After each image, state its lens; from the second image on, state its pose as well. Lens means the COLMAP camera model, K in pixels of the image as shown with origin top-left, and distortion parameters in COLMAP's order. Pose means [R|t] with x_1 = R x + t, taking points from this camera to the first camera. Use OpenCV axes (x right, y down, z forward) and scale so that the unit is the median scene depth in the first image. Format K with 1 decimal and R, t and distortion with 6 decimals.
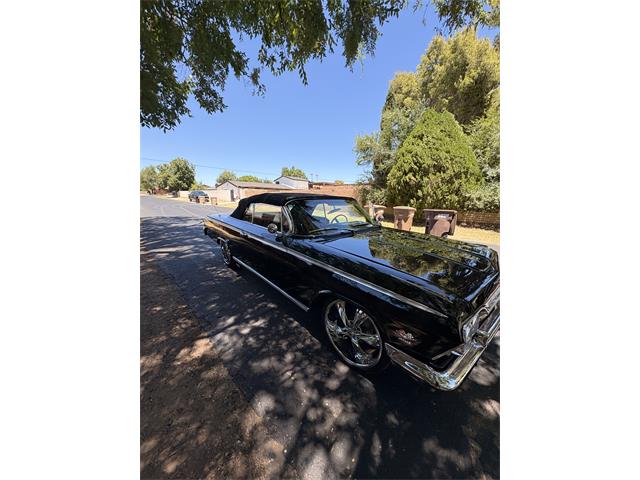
lens RADIAL K [[192.3, 0, 318.9], [0, 192.3, 238.0], [0, 0, 1]] dist [0.004370, -0.000006]
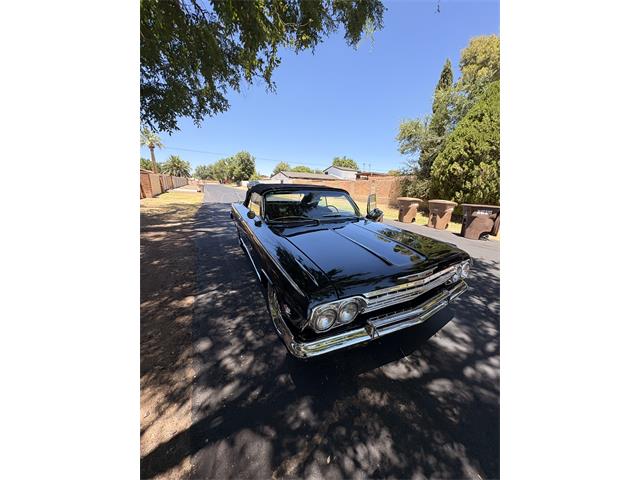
lens RADIAL K [[192.3, 0, 318.9], [0, 192.3, 238.0], [0, 0, 1]] dist [0.004370, -0.000006]
pose [[0.967348, 0.077888, -0.241187, 0.090104], [-0.066669, 0.996294, 0.054341, 0.000384], [0.244526, -0.036487, 0.968956, -0.006049]]
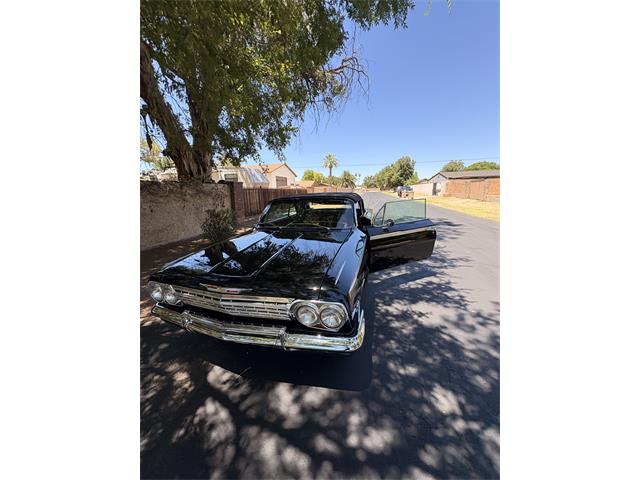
lens RADIAL K [[192.3, 0, 318.9], [0, 192.3, 238.0], [0, 0, 1]] dist [0.004370, -0.000006]
pose [[0.513357, 0.165632, -0.842040, 0.251324], [-0.138246, 0.984344, 0.109341, -0.025992], [0.846967, 0.060277, 0.528217, 0.113812]]
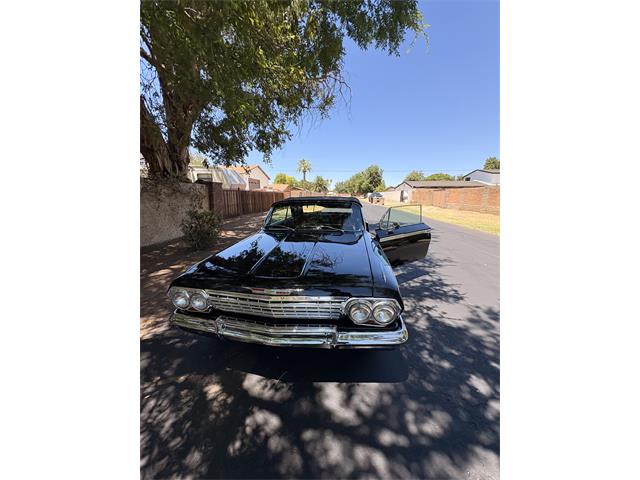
lens RADIAL K [[192.3, 0, 318.9], [0, 192.3, 238.0], [0, 0, 1]] dist [0.004370, -0.000006]
pose [[0.629920, 0.147812, -0.762465, 0.228346], [-0.149122, 0.986475, 0.068040, -0.017600], [0.762210, 0.070840, 0.643443, 0.073875]]
